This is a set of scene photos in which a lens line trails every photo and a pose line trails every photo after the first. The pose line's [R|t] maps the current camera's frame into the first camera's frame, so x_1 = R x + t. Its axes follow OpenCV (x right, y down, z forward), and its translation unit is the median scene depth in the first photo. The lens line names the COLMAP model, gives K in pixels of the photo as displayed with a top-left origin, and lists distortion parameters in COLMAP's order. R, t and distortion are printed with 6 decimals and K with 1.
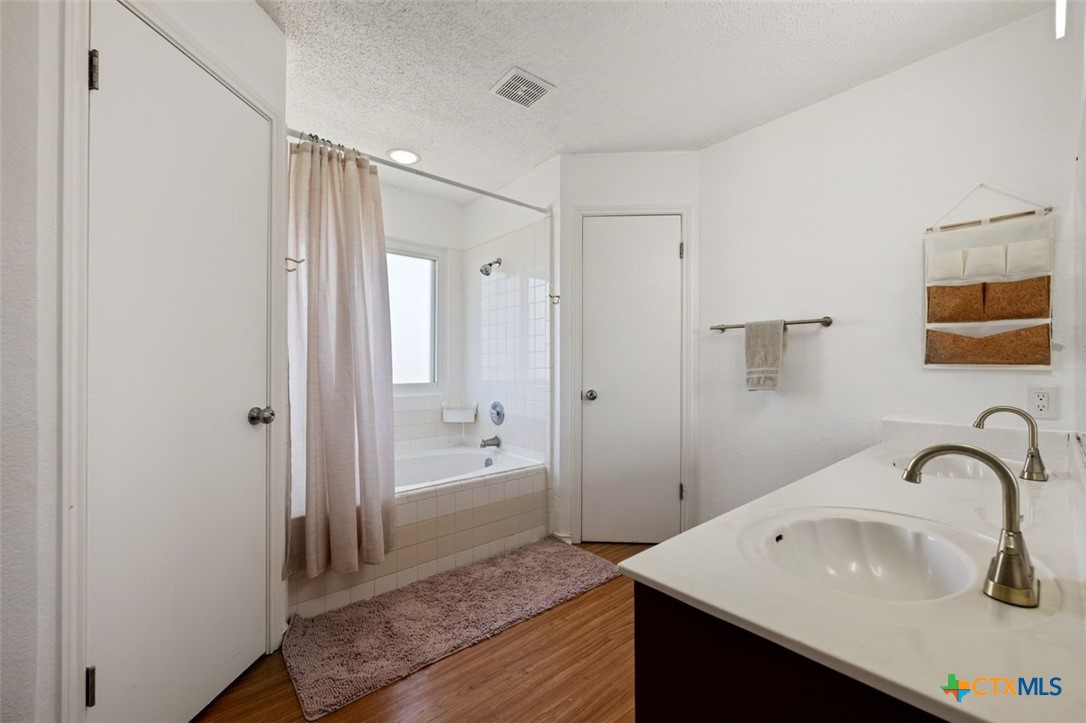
lens RADIAL K [[430.0, 0, 542.7], [0, 430.0, 362.3], [0, 0, 1]] dist [-0.000388, -0.000322]
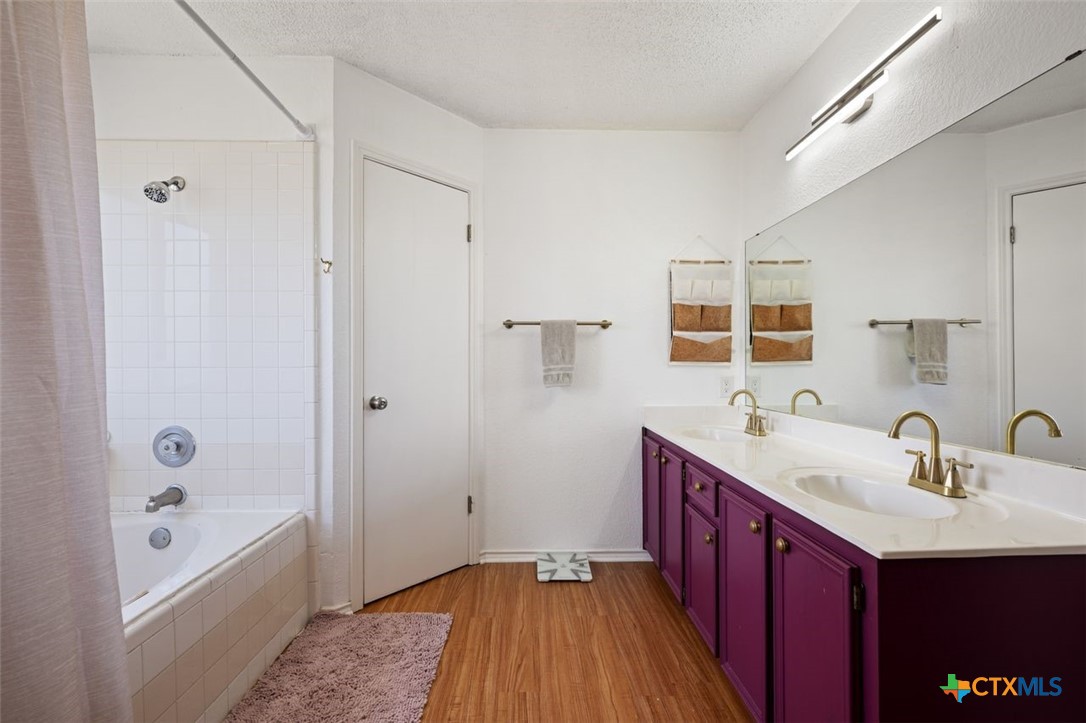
lens RADIAL K [[482.0, 0, 543.0], [0, 482.0, 361.5], [0, 0, 1]] dist [-0.002305, -0.000217]
pose [[0.627130, 0.001472, 0.778913, -0.393092], [-0.004636, 0.999988, 0.001843, 0.002271], [-0.778901, -0.004767, 0.627129, 0.283602]]
